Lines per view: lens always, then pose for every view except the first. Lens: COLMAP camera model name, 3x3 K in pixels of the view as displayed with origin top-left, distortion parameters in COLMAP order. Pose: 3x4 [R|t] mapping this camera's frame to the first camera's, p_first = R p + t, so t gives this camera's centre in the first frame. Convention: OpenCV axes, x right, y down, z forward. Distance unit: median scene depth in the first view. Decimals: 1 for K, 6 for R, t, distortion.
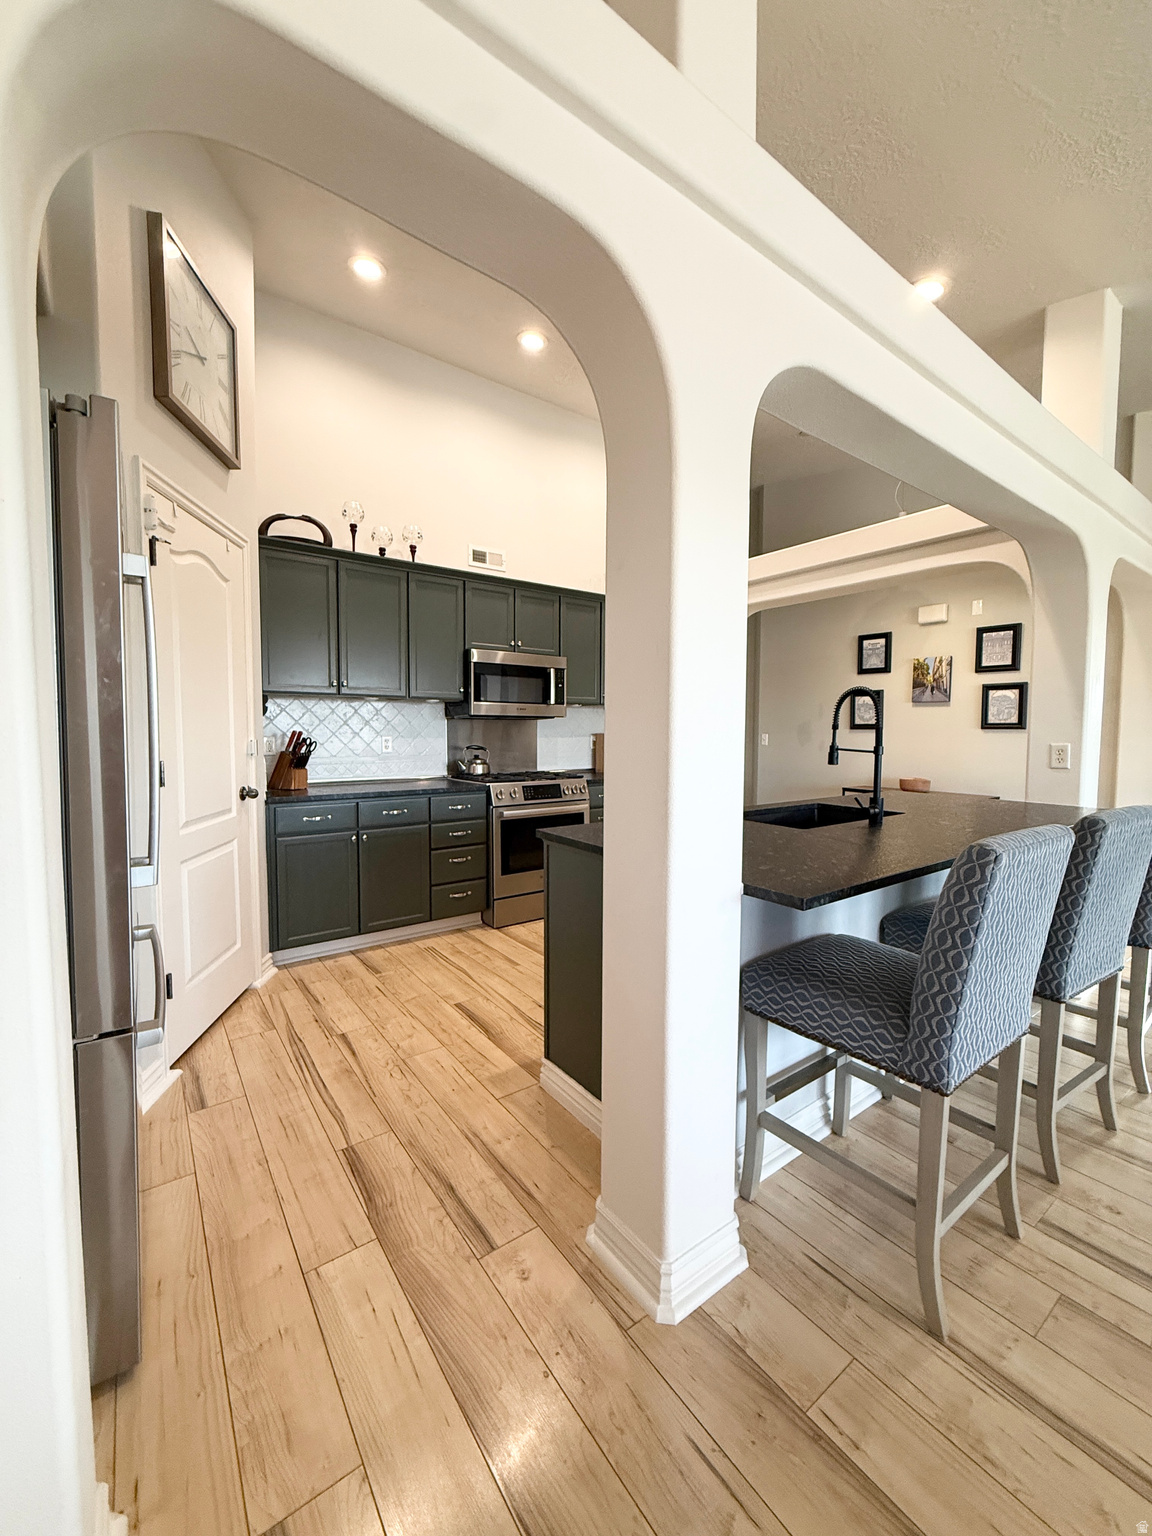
lens RADIAL K [[611.7, 0, 575.3], [0, 611.7, 762.6], [0, 0, 1]] dist [0.001245, -0.000354]
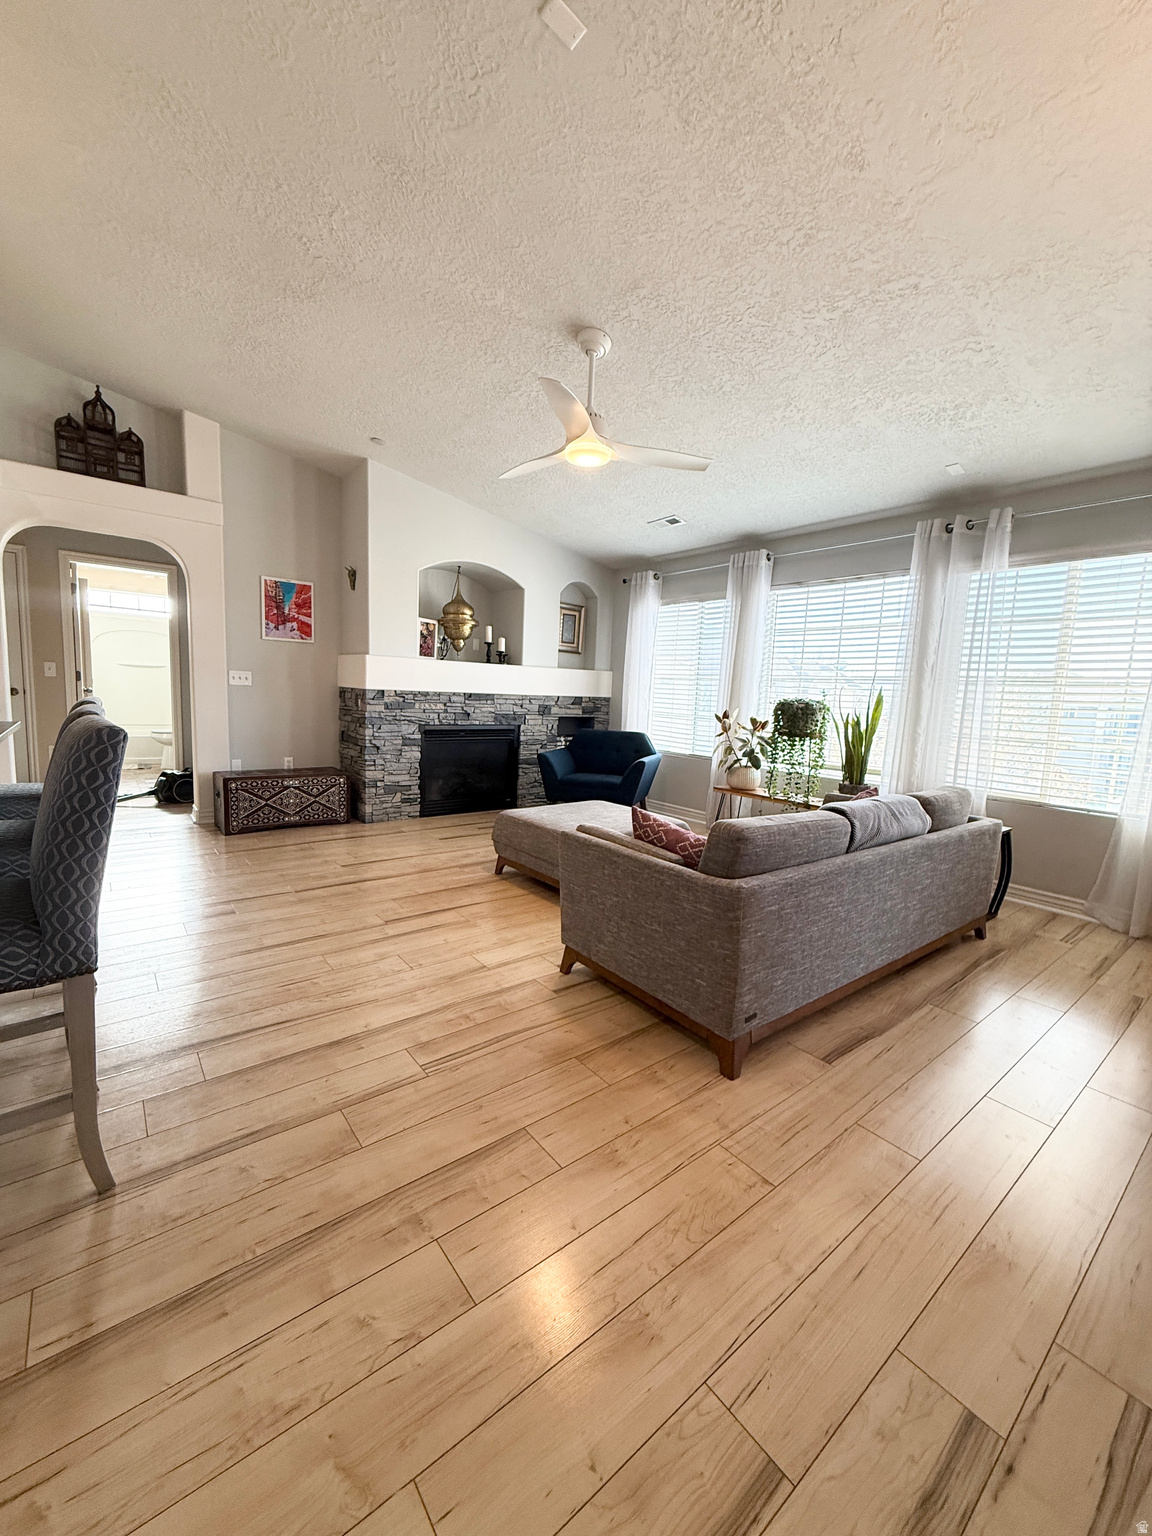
lens RADIAL K [[608.6, 0, 575.4], [0, 608.6, 764.8], [0, 0, 1]] dist [-0.002452, 0.000146]
pose [[-0.037642, -0.122981, 0.991695, -0.156139], [0.007964, 0.992330, 0.123362, 0.026483], [-0.999260, 0.012542, -0.036374, 0.076112]]
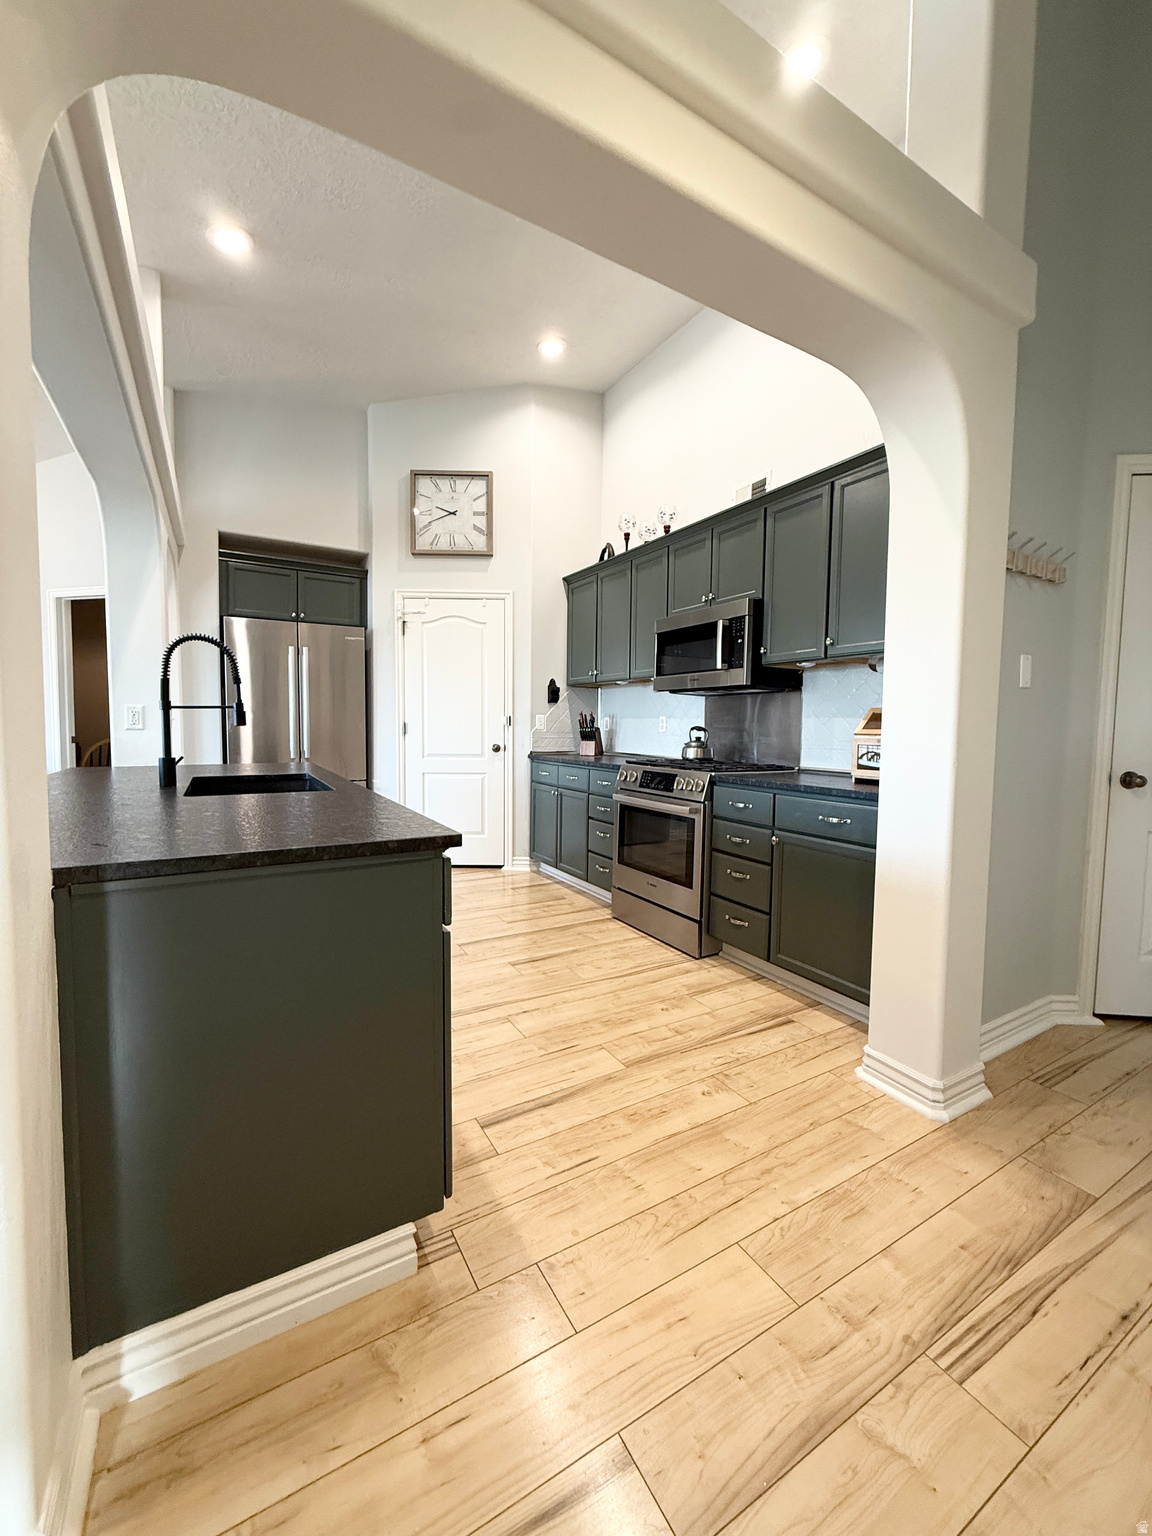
lens RADIAL K [[608.6, 0, 575.4], [0, 608.6, 764.8], [0, 0, 1]] dist [-0.002452, 0.000146]
pose [[-0.106051, 0.058233, -0.992654, 0.976964], [-0.066352, 0.995644, 0.065497, -0.024830], [0.992144, 0.072810, -0.101725, 1.250821]]
